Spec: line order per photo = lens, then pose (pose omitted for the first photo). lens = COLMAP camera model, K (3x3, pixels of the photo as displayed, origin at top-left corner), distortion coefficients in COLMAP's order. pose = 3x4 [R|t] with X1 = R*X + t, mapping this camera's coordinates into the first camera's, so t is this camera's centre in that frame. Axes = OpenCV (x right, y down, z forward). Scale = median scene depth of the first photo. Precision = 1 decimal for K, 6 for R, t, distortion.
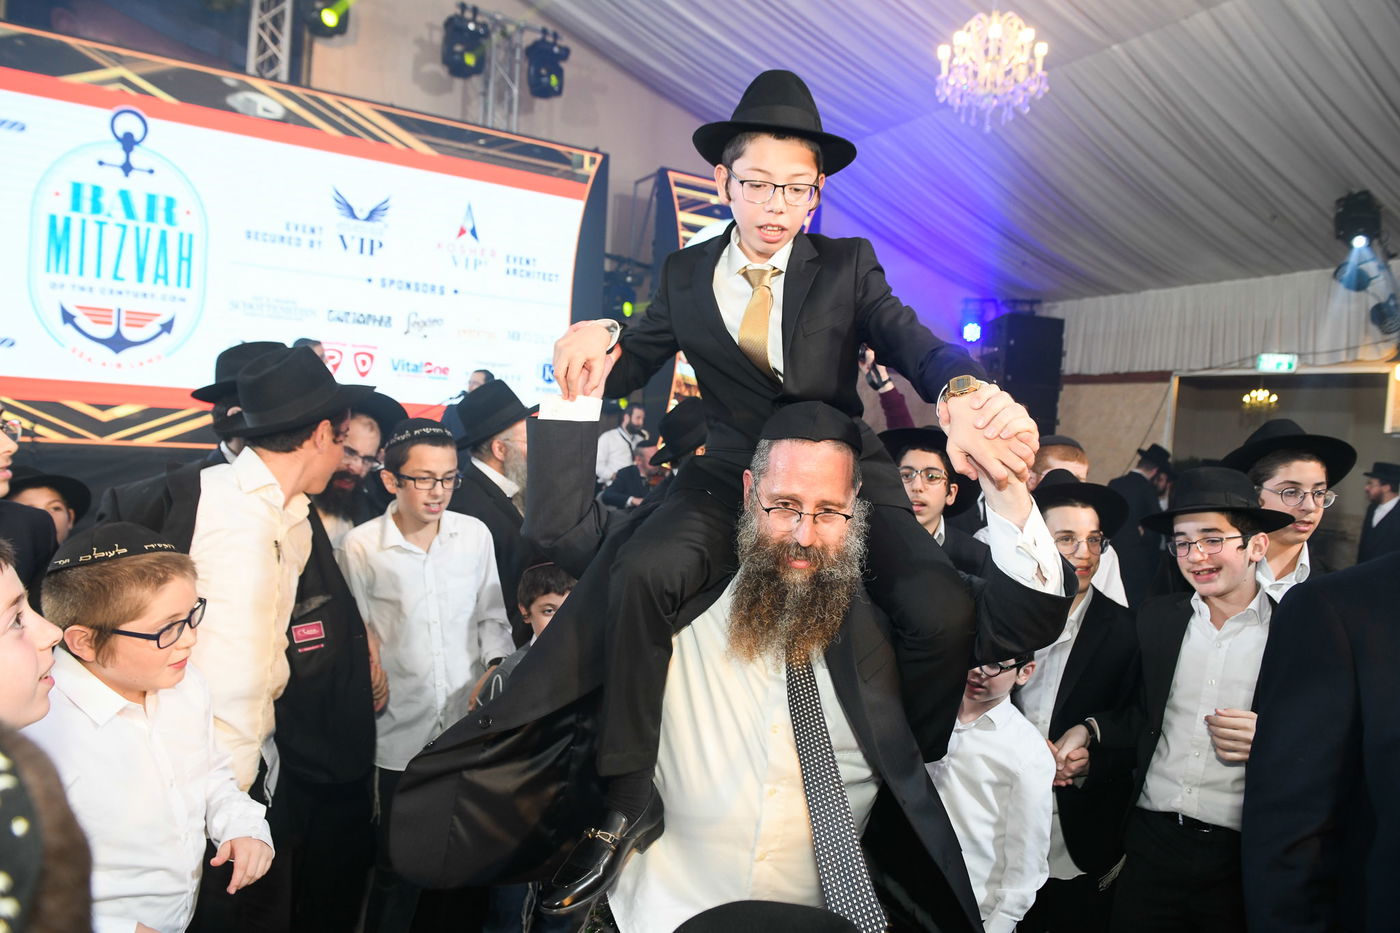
lens RADIAL K [[962.5, 0, 700.0], [0, 962.5, 466.5], [0, 0, 1]] dist [-0.011255, -0.006016]
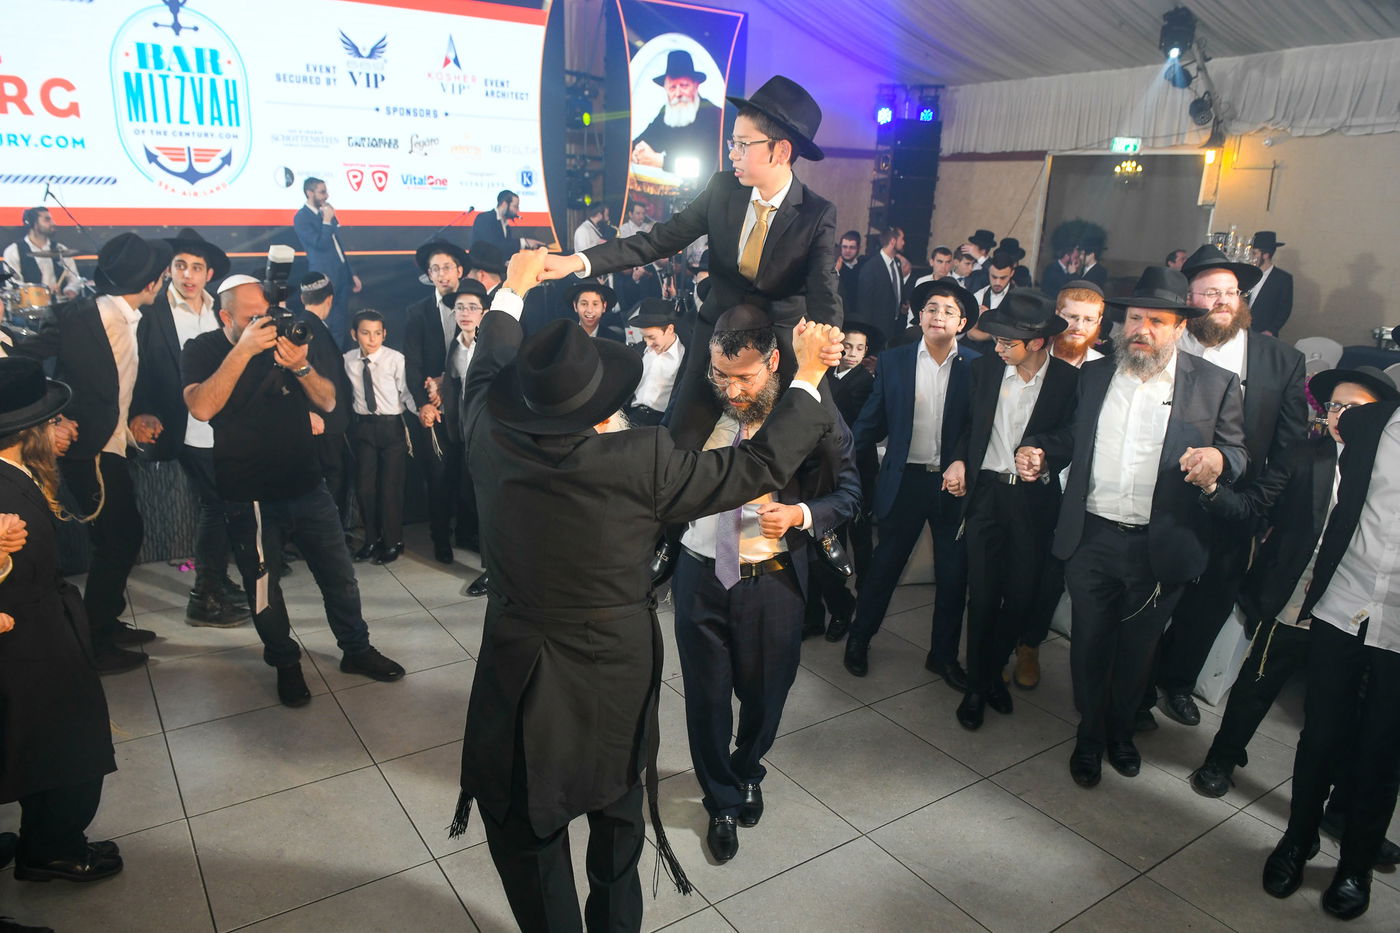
lens RADIAL K [[962.5, 0, 700.0], [0, 962.5, 466.5], [0, 0, 1]] dist [-0.011255, -0.006016]
pose [[0.998284, -0.042731, 0.040049, -0.000606], [0.031392, 0.967729, 0.250030, -0.044507], [-0.049440, -0.248344, 0.967409, -0.311651]]
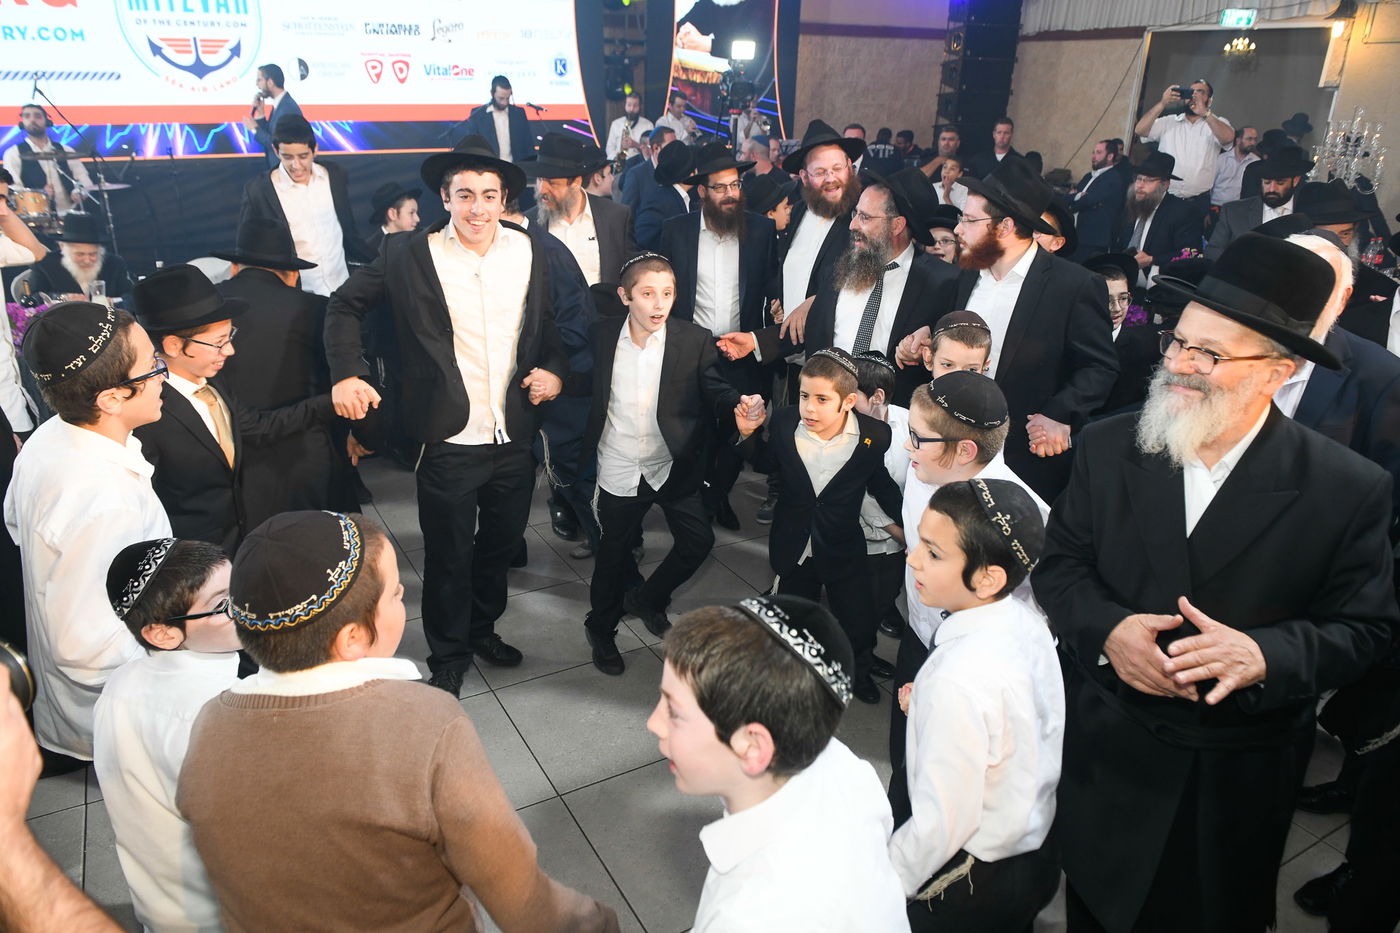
lens RADIAL K [[959.0, 0, 700.0], [0, 959.0, 466.5], [0, 0, 1]] dist [-0.020382, 0.005228]
pose [[0.998598, -0.030470, -0.043277, 0.044887], [0.043575, 0.937419, 0.345467, -0.040318], [0.030042, -0.346868, 0.937433, -0.229755]]
